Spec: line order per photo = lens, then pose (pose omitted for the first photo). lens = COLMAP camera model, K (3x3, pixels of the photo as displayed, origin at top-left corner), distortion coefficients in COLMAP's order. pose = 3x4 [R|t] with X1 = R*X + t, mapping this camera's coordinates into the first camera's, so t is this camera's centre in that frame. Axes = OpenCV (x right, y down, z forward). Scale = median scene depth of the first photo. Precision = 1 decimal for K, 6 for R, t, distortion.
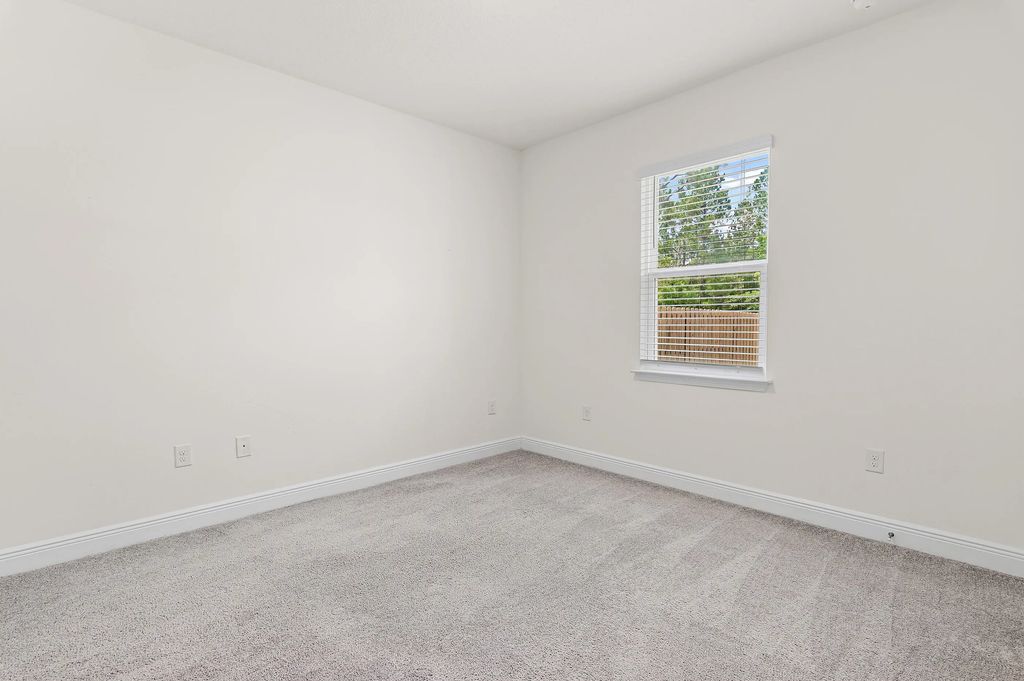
lens RADIAL K [[503.2, 0, 512.0], [0, 503.2, 340.5], [0, 0, 1]] dist [-0.001070, -0.000751]
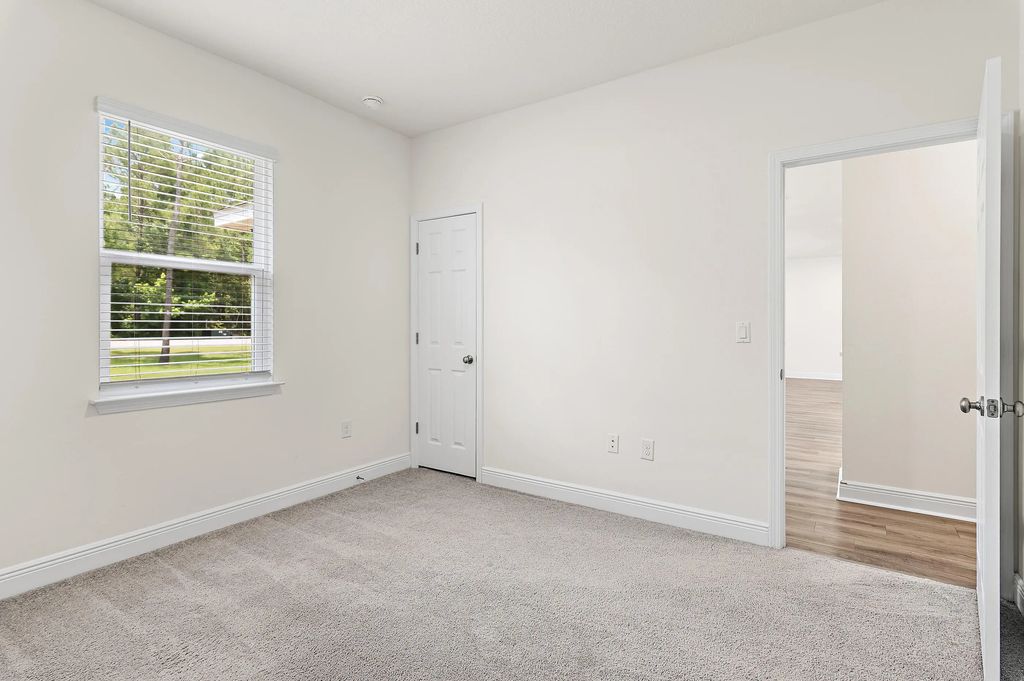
lens RADIAL K [[503.2, 0, 512.0], [0, 503.2, 340.5], [0, 0, 1]] dist [-0.001070, -0.000751]
pose [[-0.260313, -0.016444, 0.965384, -0.614333], [0.033587, 0.999096, 0.026074, -0.018208], [-0.964940, 0.039212, -0.259525, 0.796296]]
